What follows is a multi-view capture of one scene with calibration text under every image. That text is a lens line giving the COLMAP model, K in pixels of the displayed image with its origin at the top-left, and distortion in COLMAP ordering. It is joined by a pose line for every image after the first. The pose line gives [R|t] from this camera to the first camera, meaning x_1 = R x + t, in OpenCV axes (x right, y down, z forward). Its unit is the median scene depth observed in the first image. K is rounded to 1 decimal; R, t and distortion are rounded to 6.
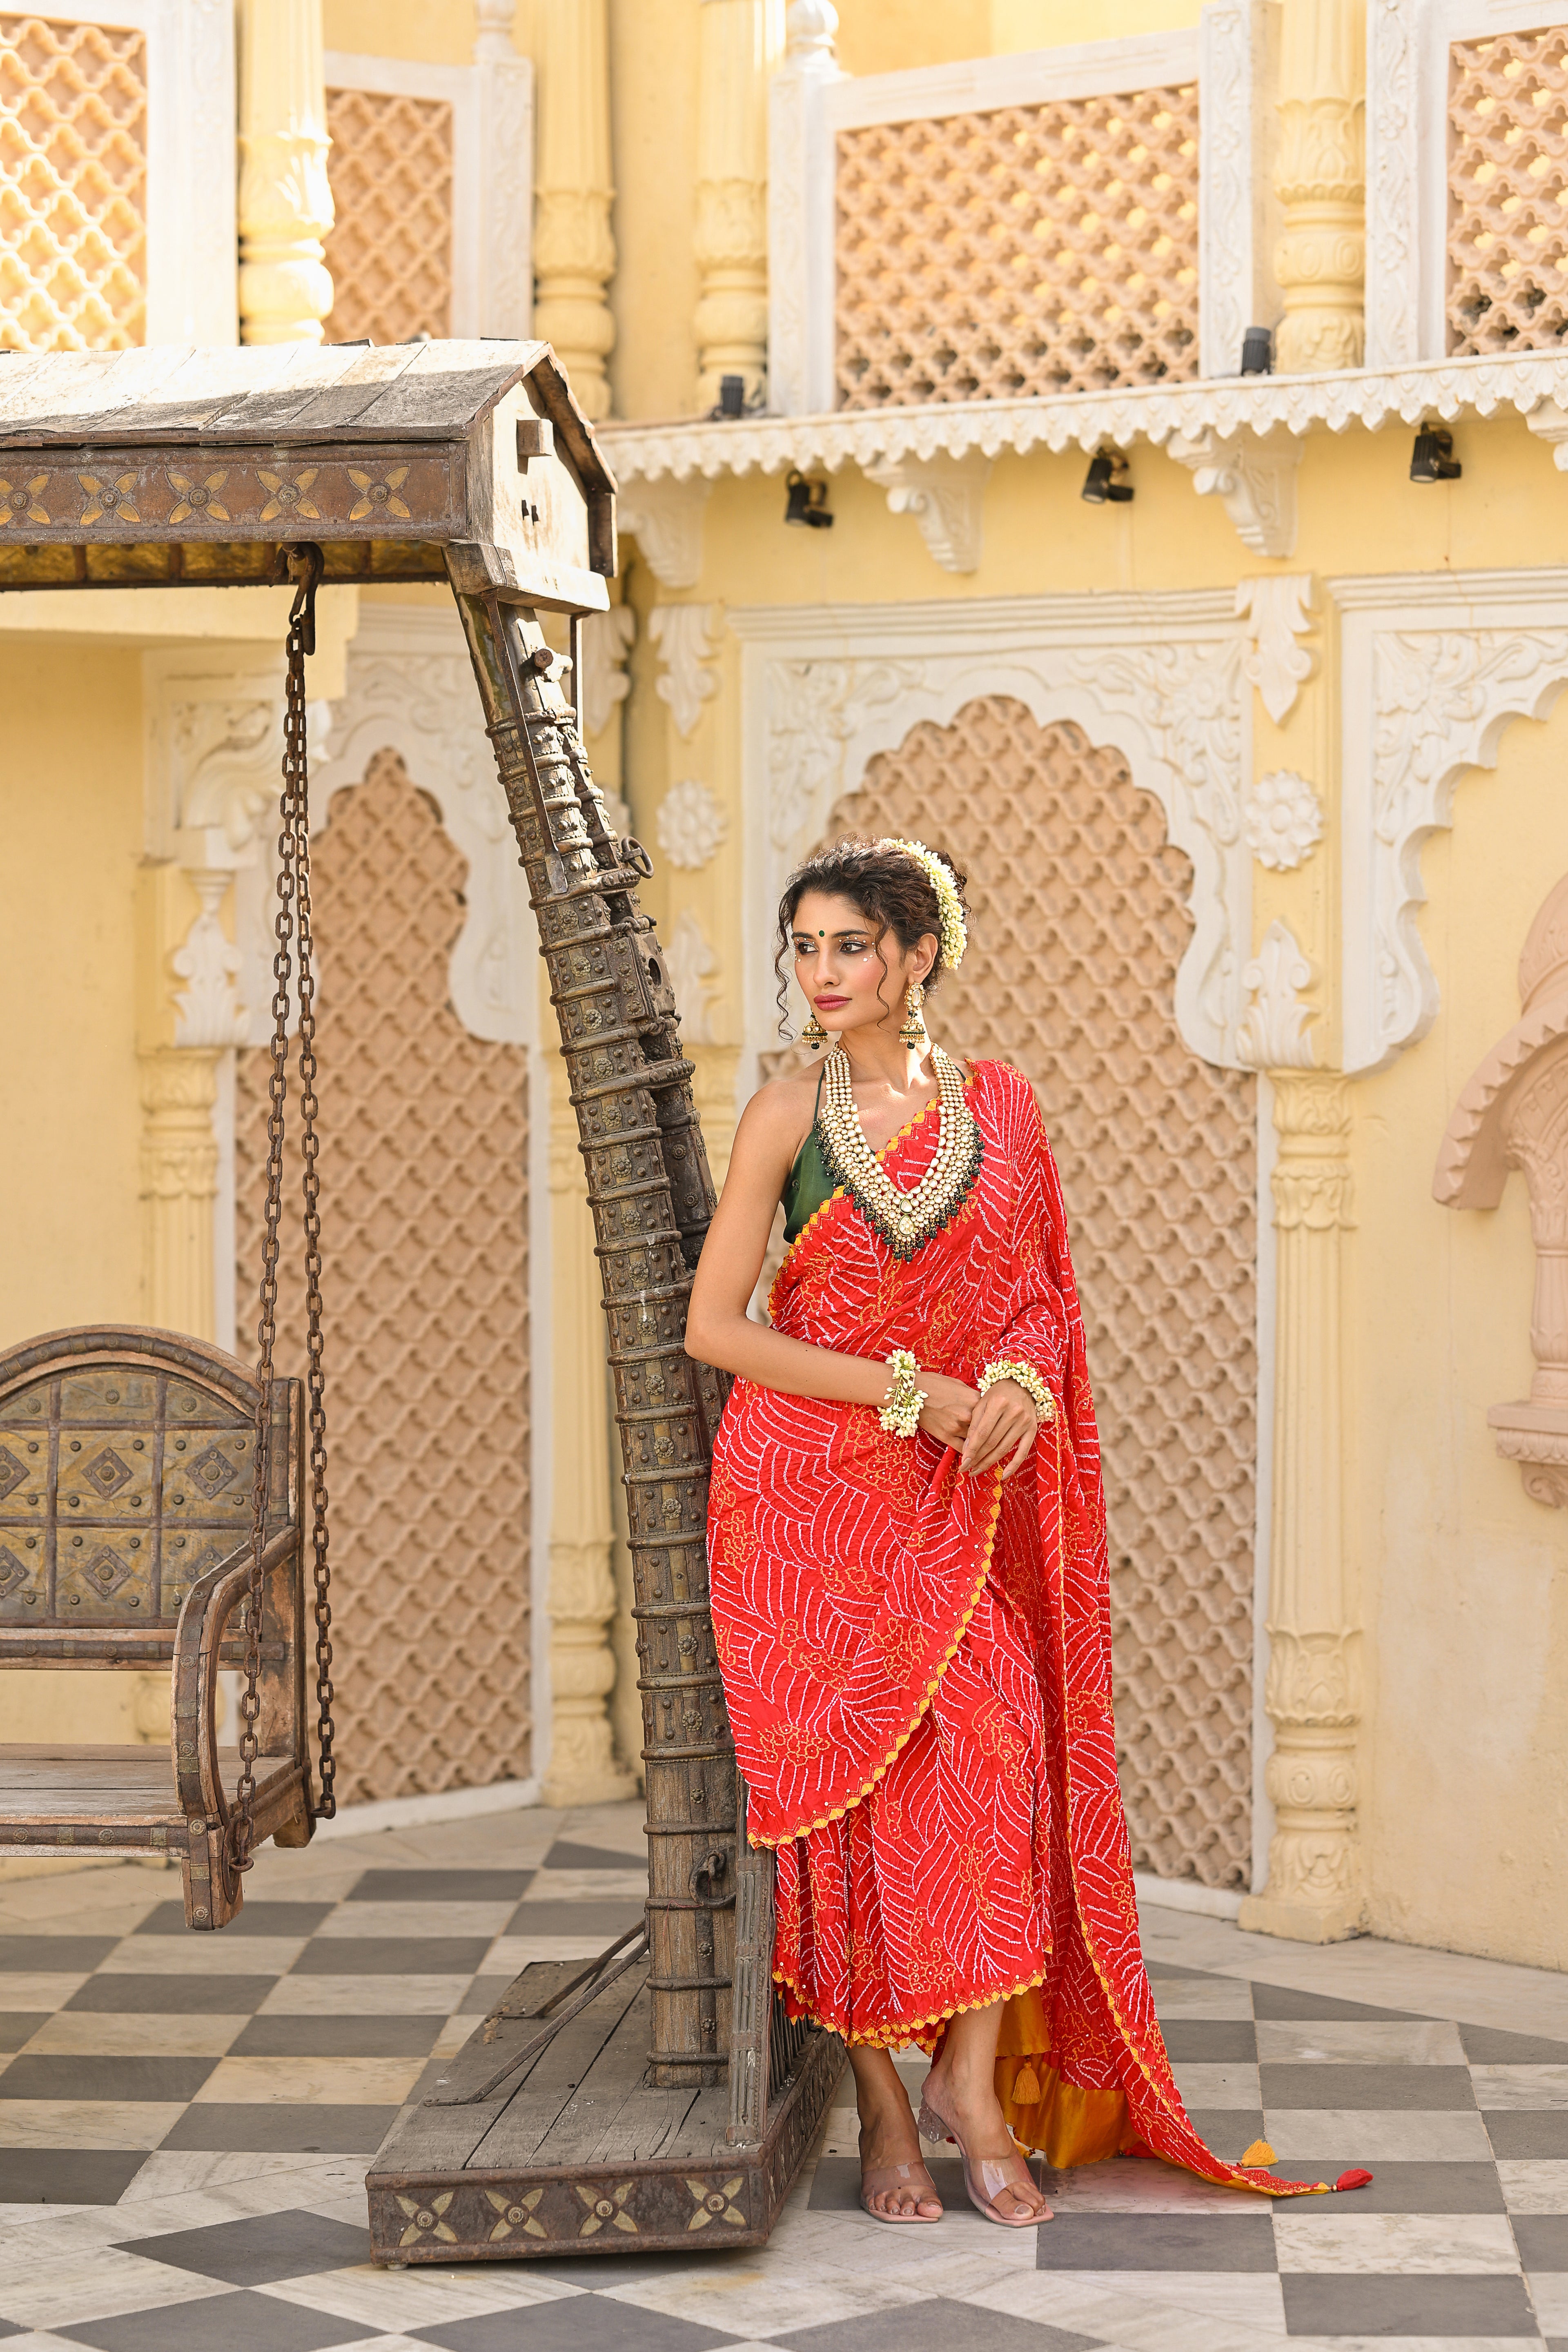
lens RADIAL K [[5452.6, 0, 784.0], [0, 5452.6, 1123.7], [0, 0, 1]] dist [-0.031783, 0.356924]
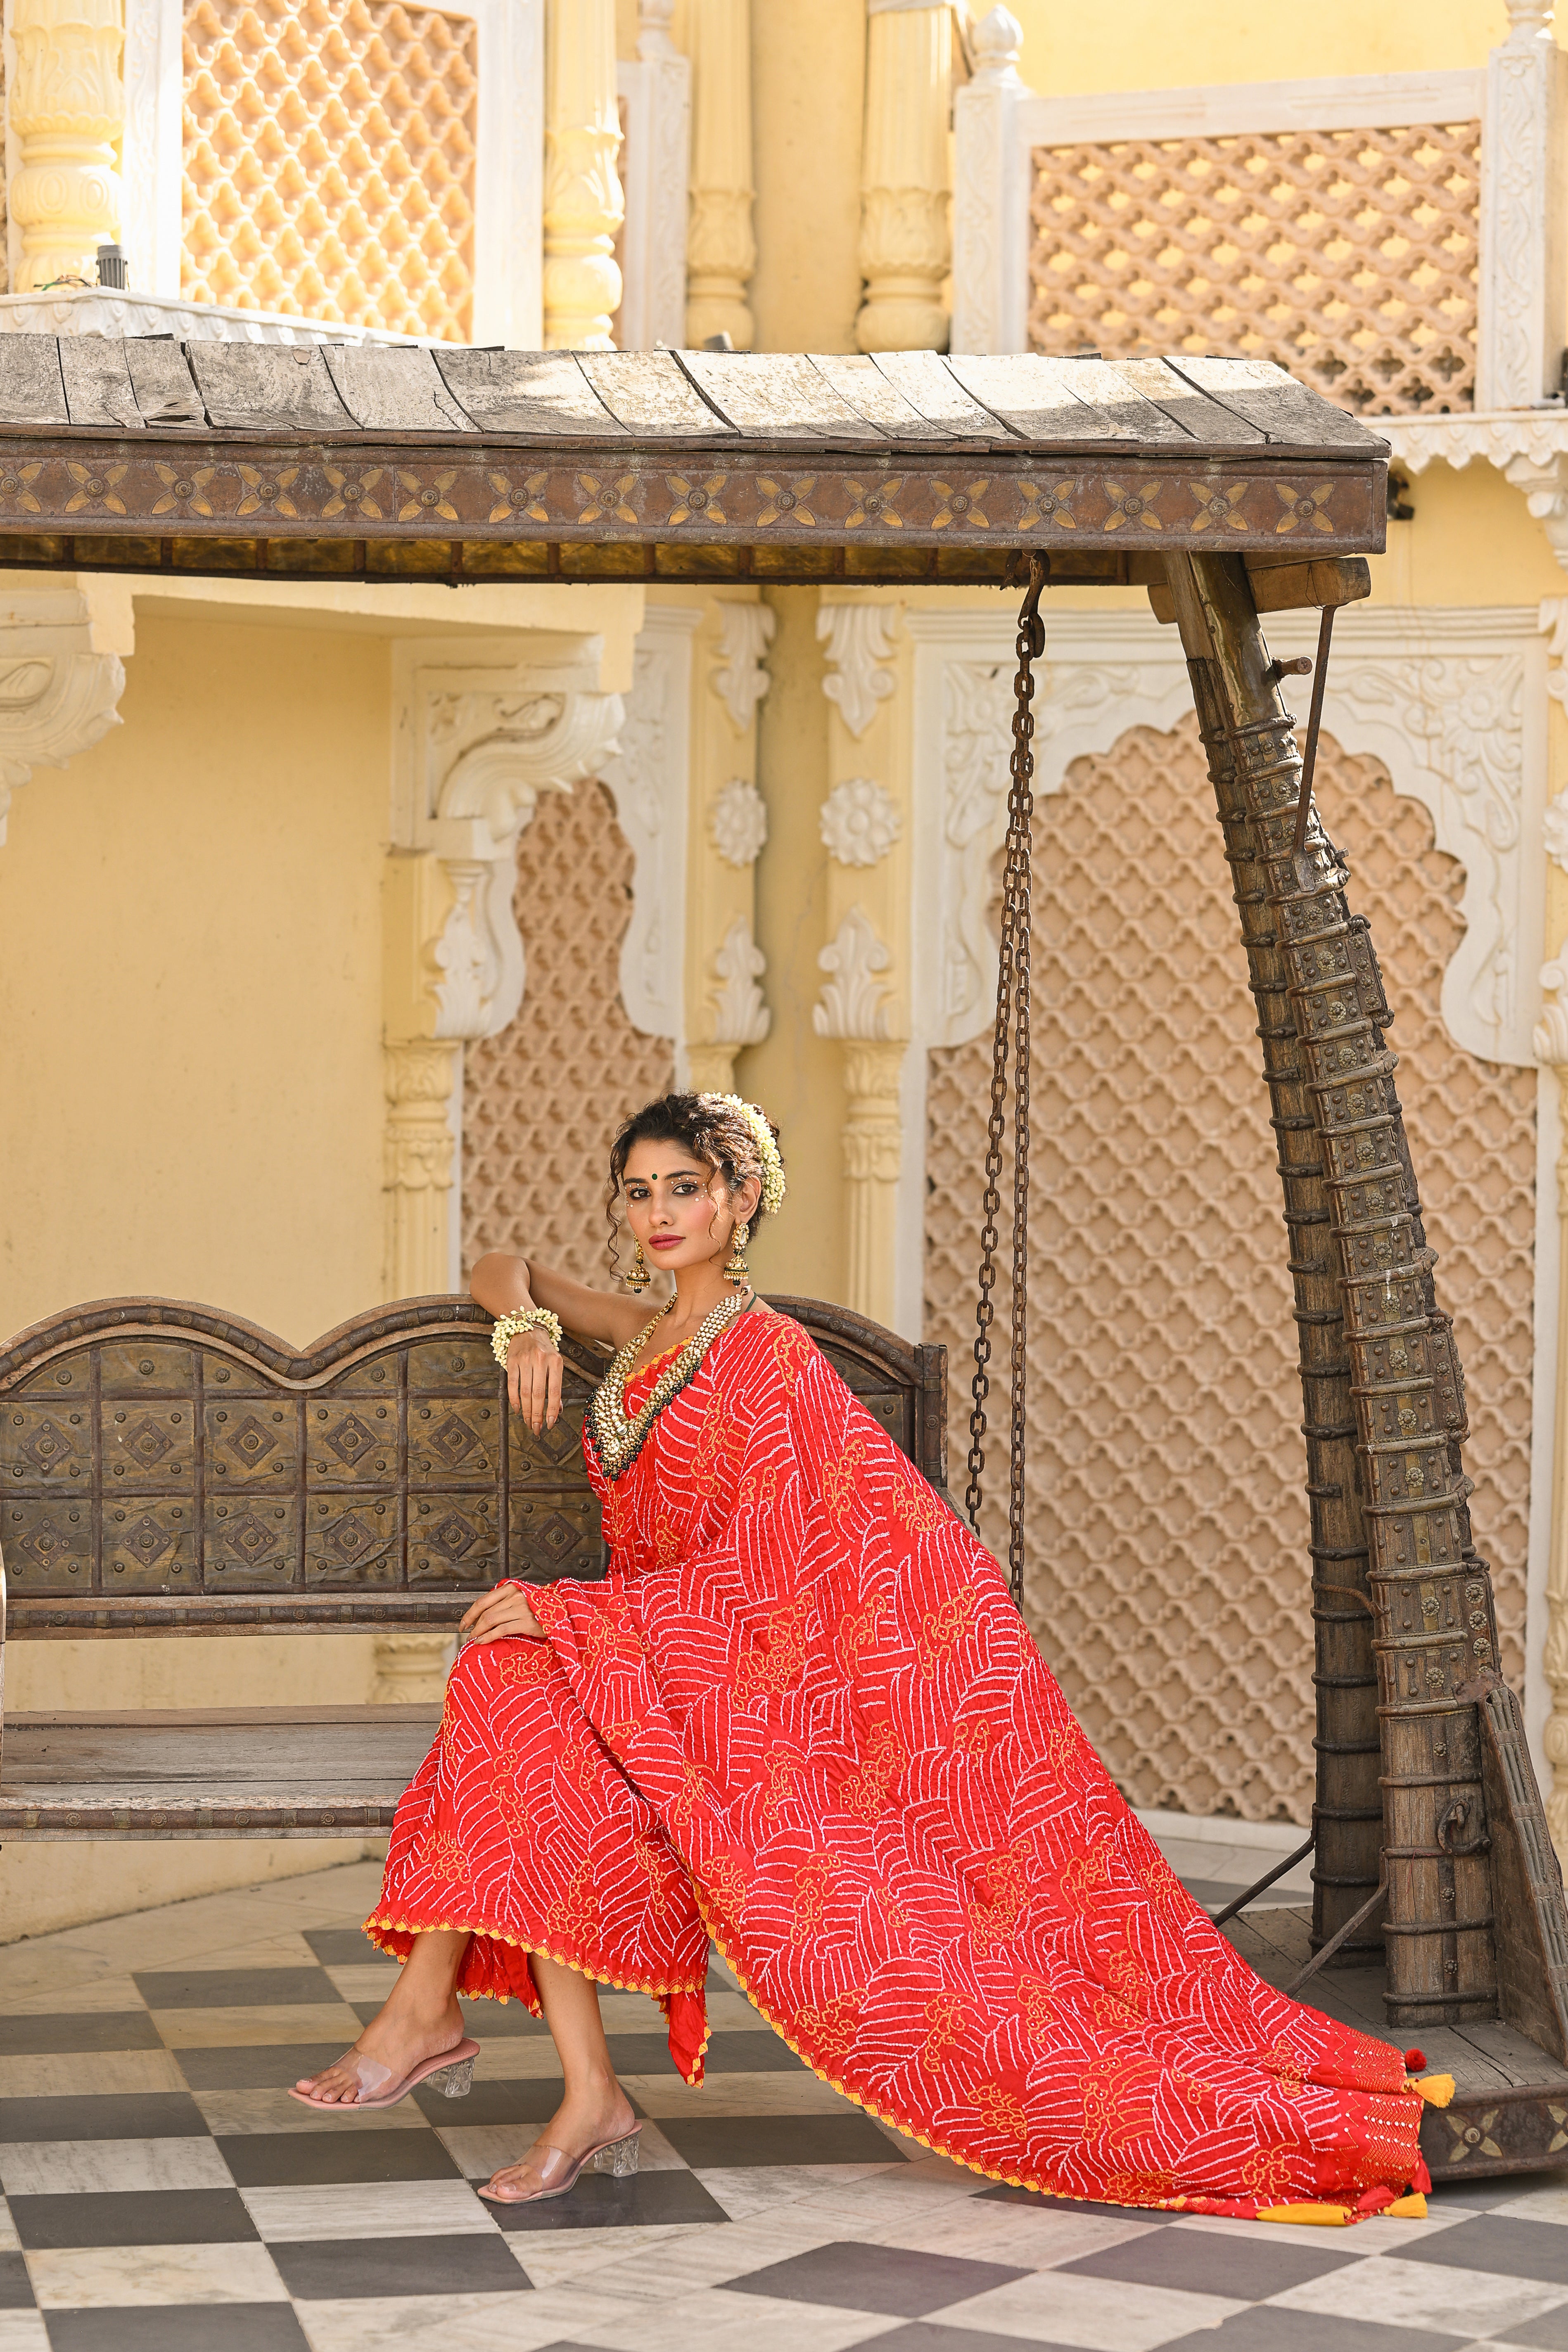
lens RADIAL K [[5702.6, 0, 825.6], [0, 5702.6, 1161.7], [0, 0, 1]] dist [-0.011721, -0.023165]
pose [[0.967336, 0.000468, 0.253497, -0.322879], [-0.001657, 0.999989, 0.004477, 0.003920], [-0.253492, -0.004751, 0.967326, -0.028001]]
